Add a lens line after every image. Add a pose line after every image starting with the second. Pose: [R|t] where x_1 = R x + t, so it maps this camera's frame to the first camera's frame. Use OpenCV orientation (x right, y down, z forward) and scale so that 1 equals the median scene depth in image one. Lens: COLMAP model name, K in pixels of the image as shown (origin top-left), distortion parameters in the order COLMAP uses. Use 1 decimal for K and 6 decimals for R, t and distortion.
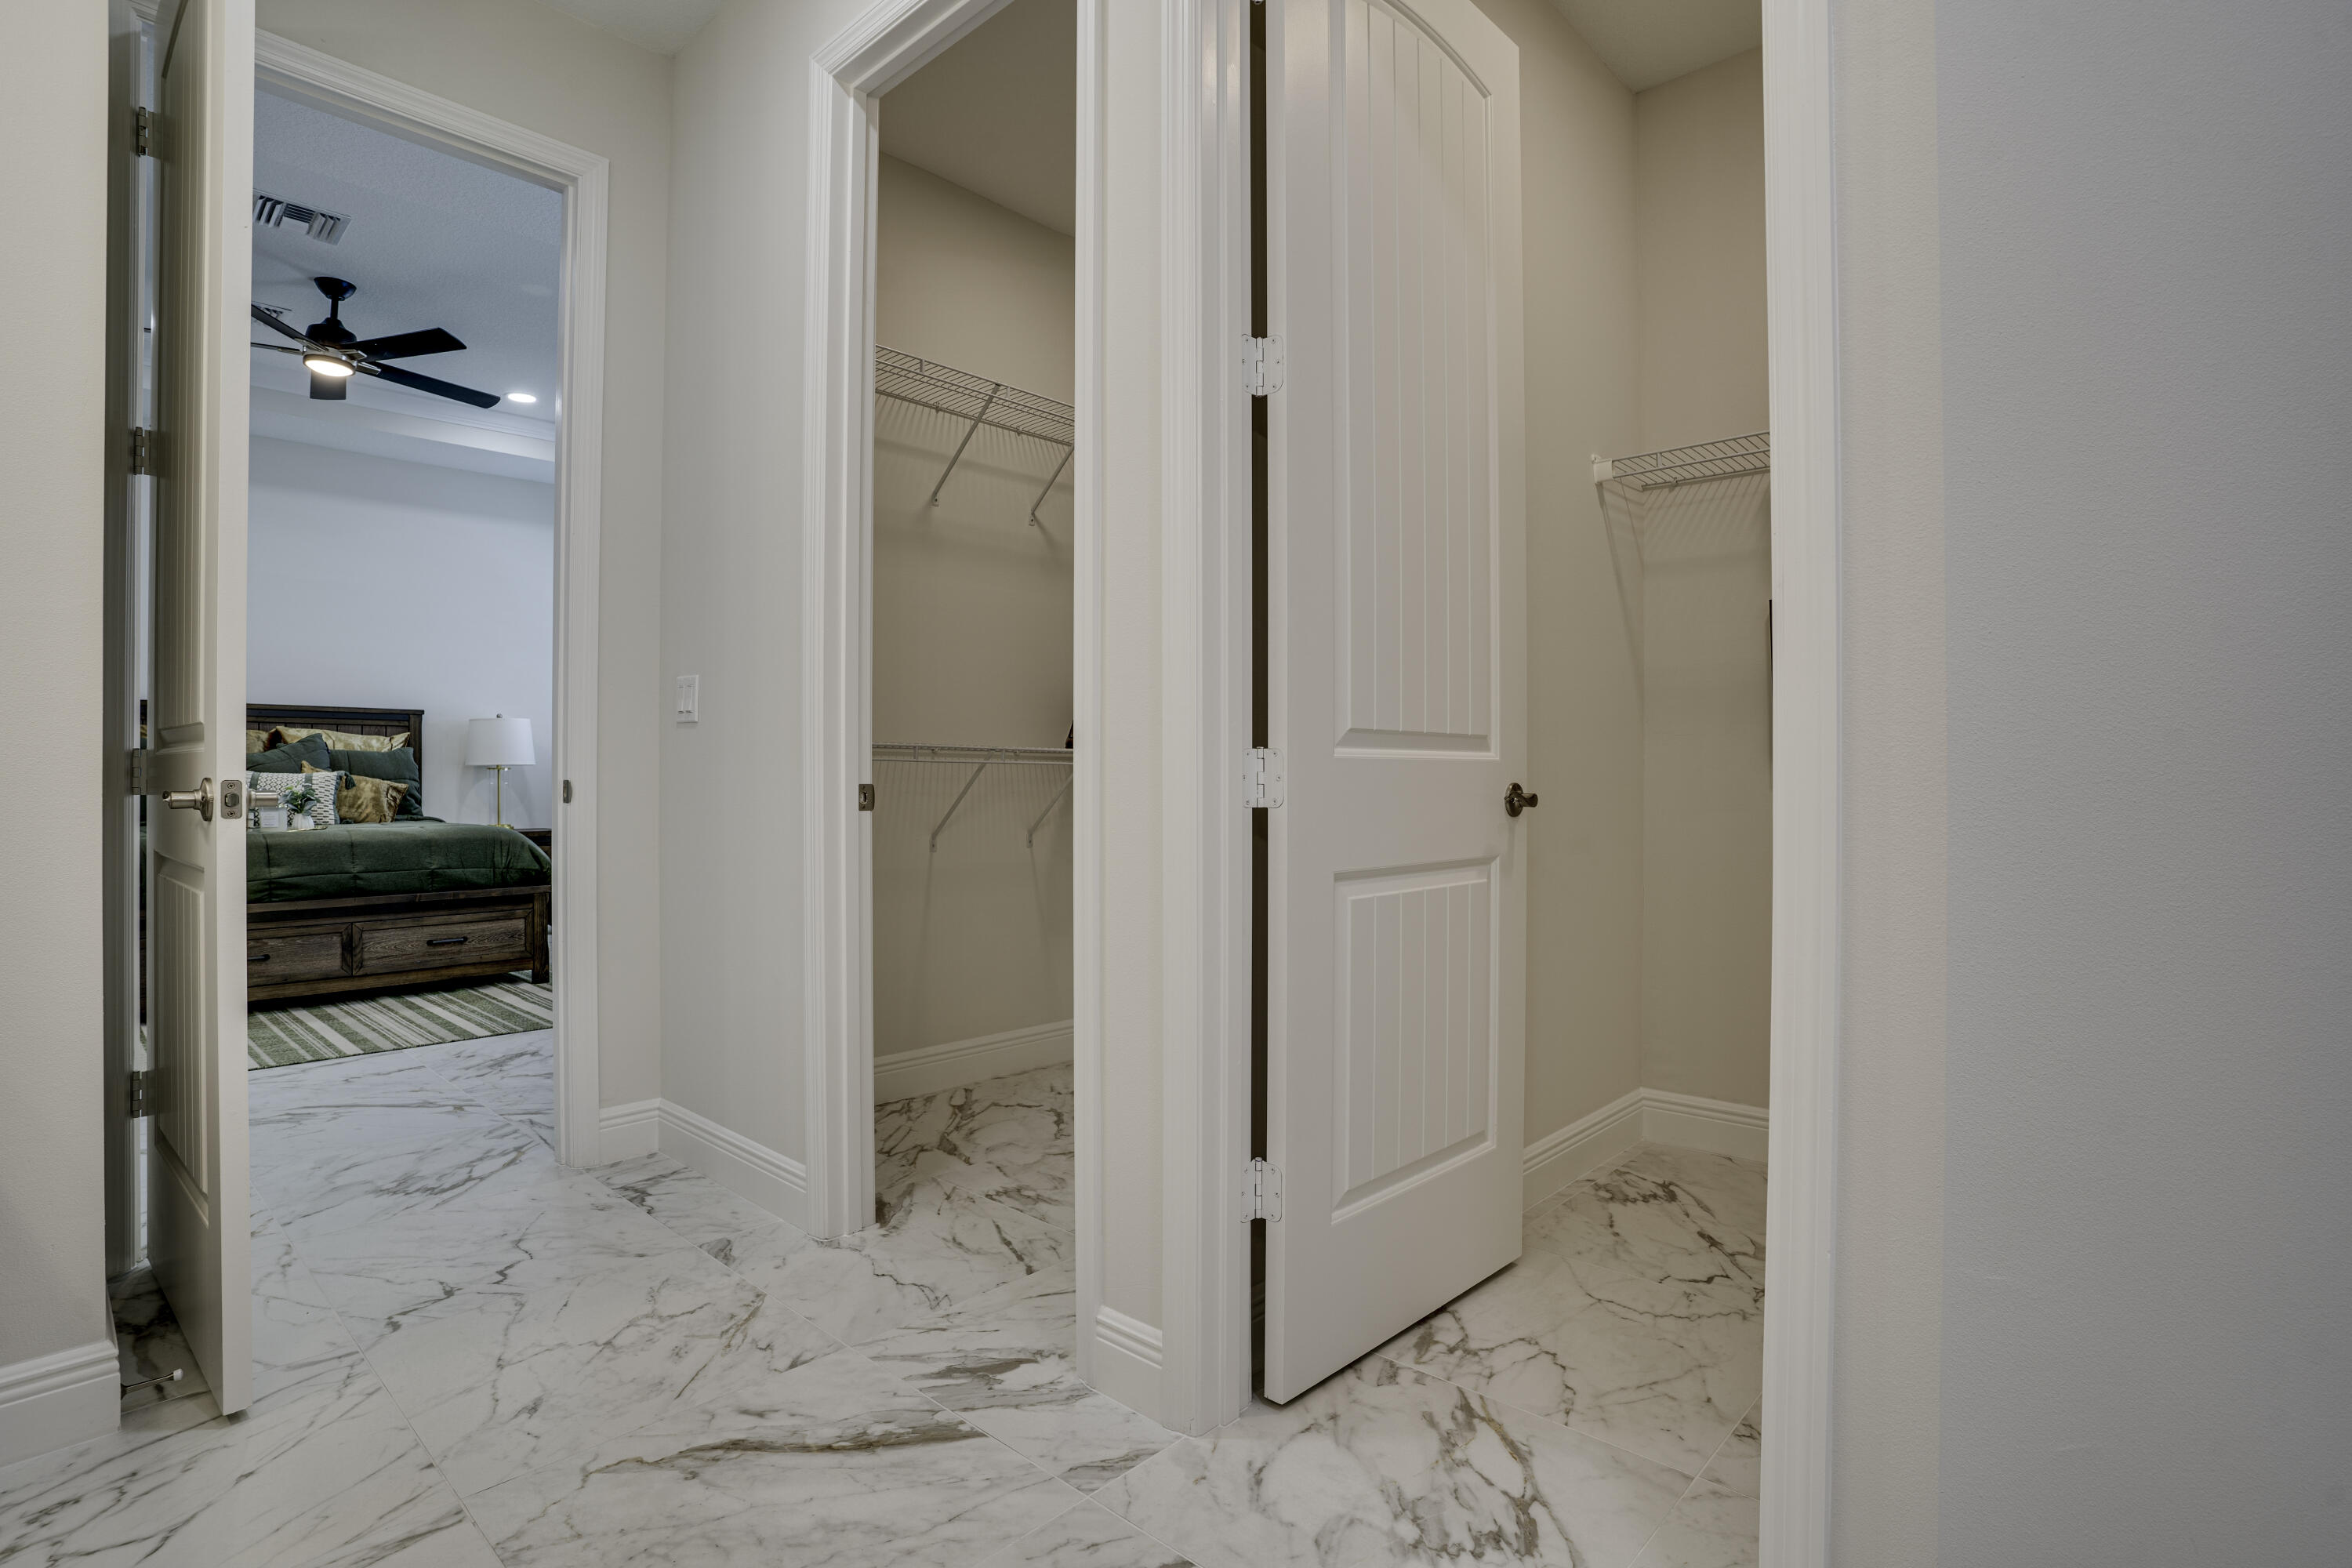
lens RADIAL K [[1139.4, 0, 1168.9], [0, 1139.4, 772.2], [0, 0, 1]] dist [-0.021884, 0.000626]
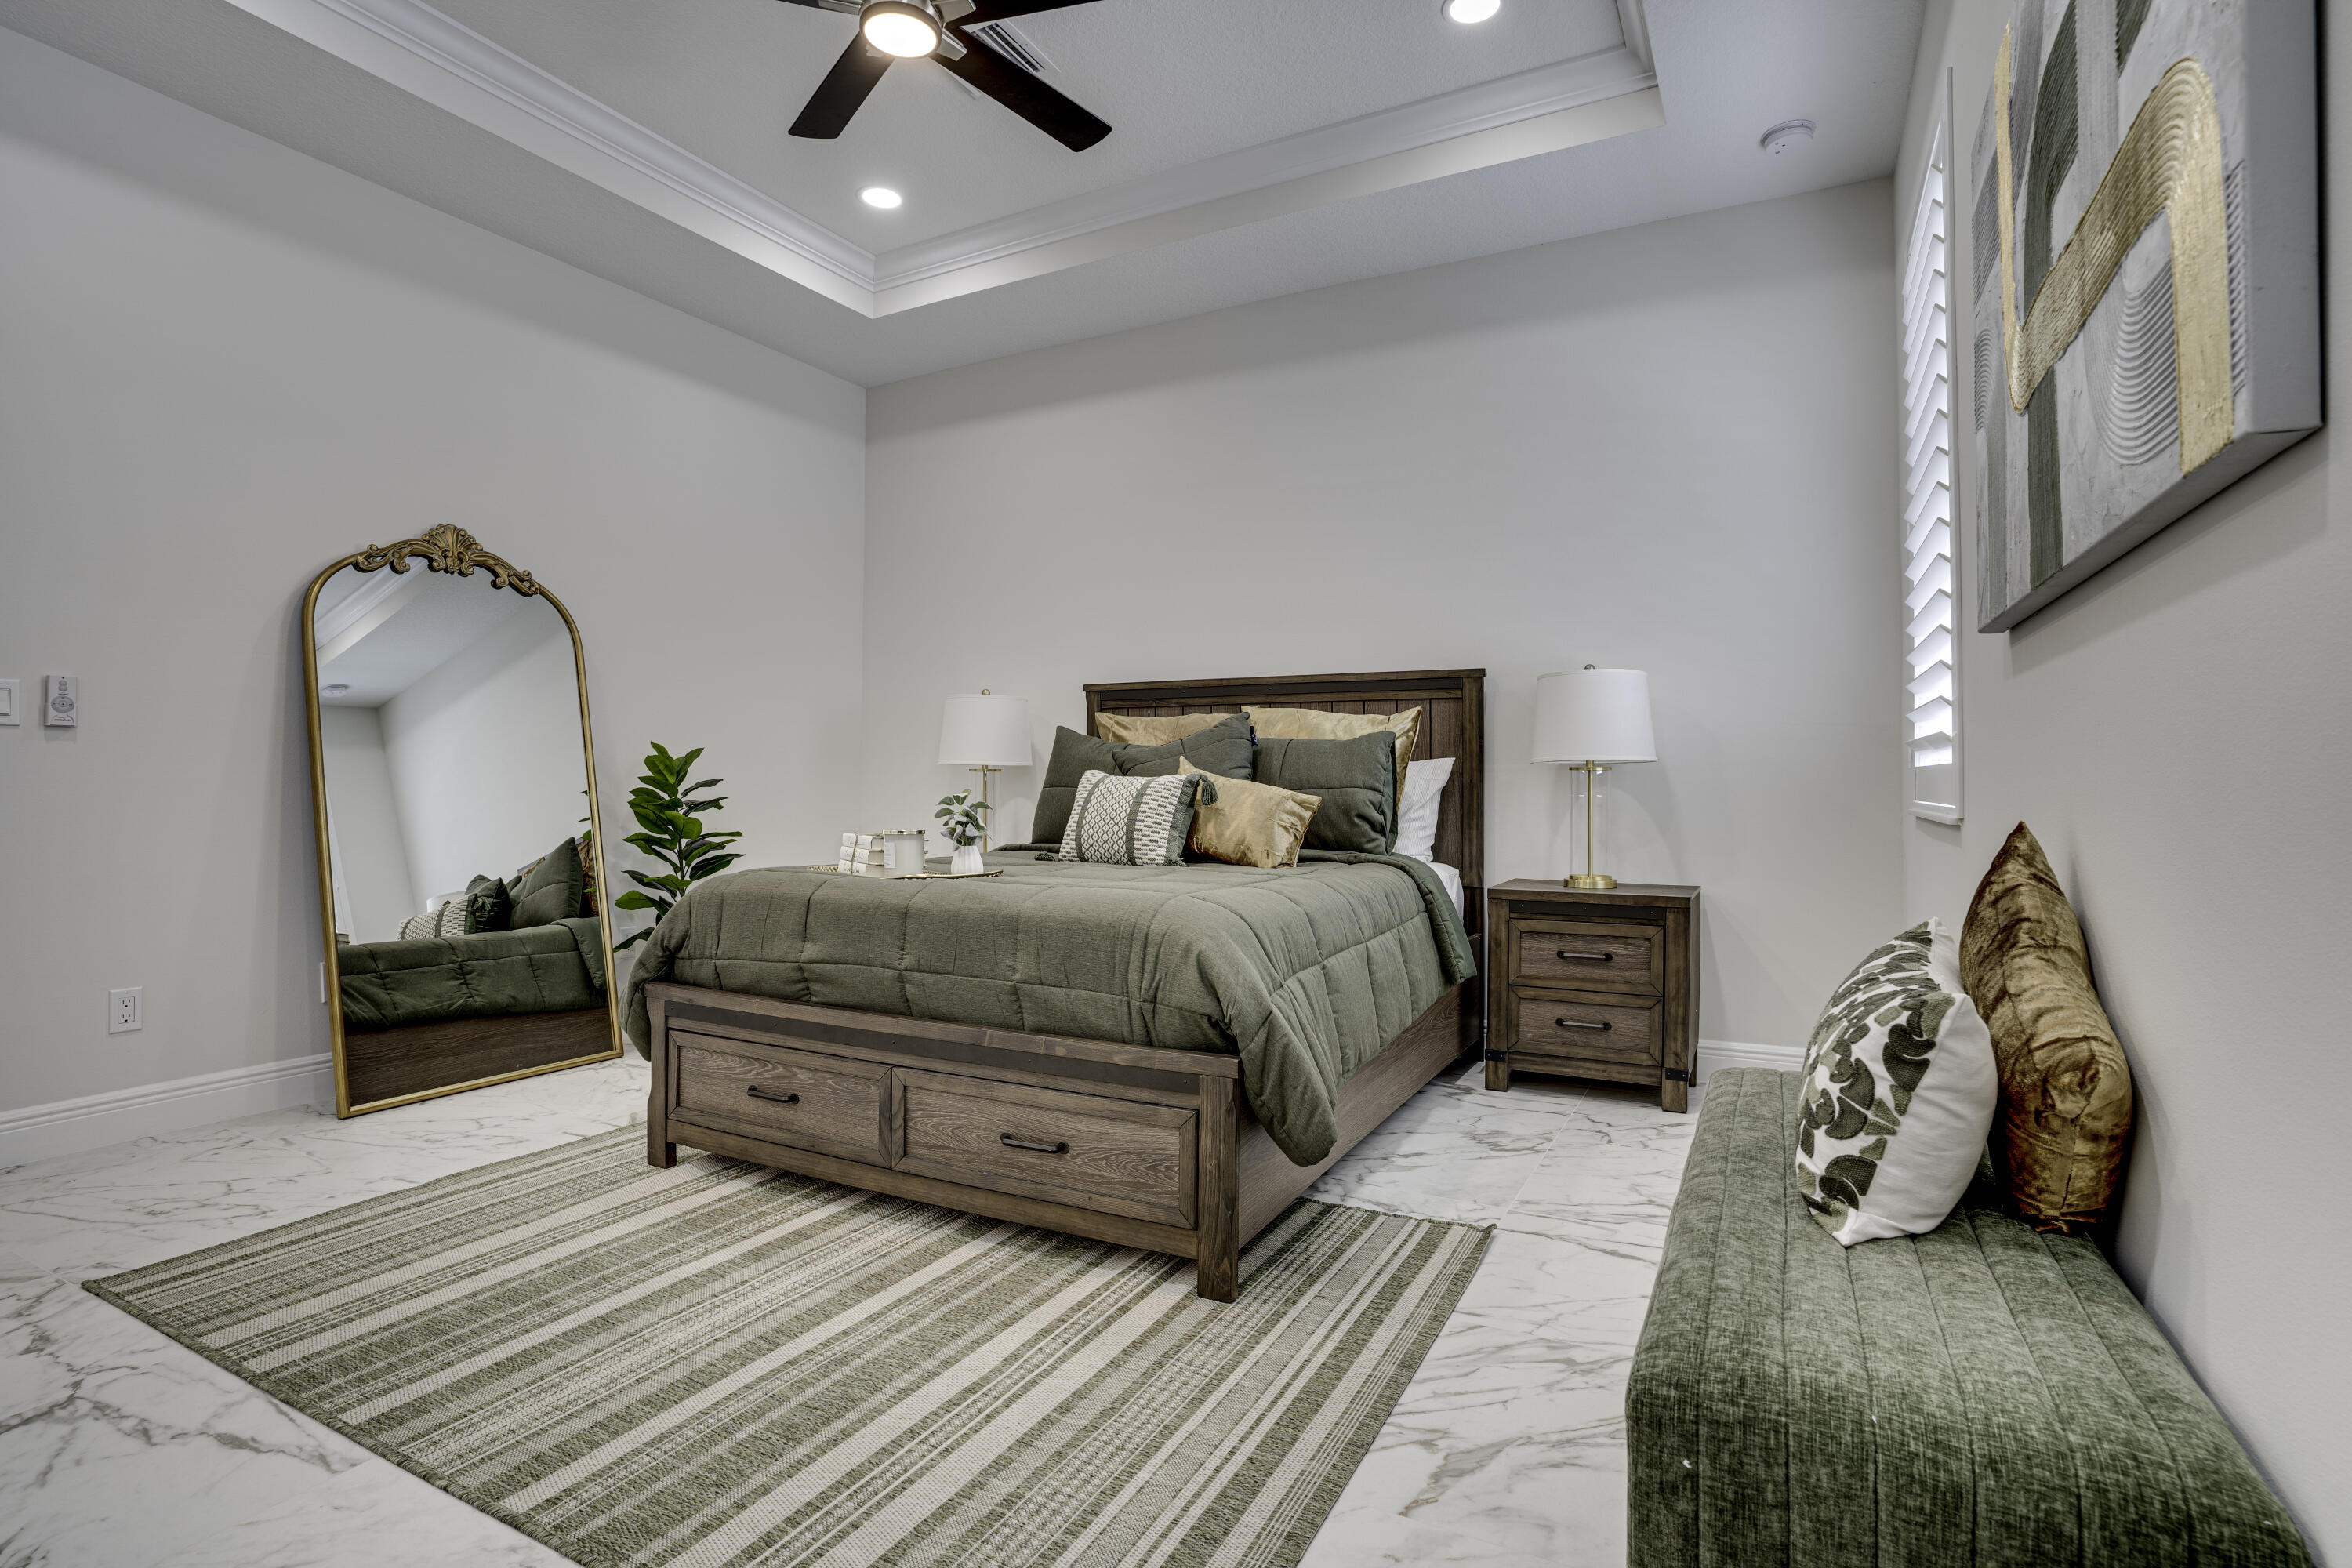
lens RADIAL K [[1139.4, 0, 1169.9], [0, 1139.4, 773.1], [0, 0, 1]] dist [-0.021884, 0.000626]
pose [[0.258642, 0.002228, -0.965971, -0.178115], [-0.003708, 0.999992, 0.001314, -0.001433], [0.965966, 0.003242, 0.258648, 0.926159]]
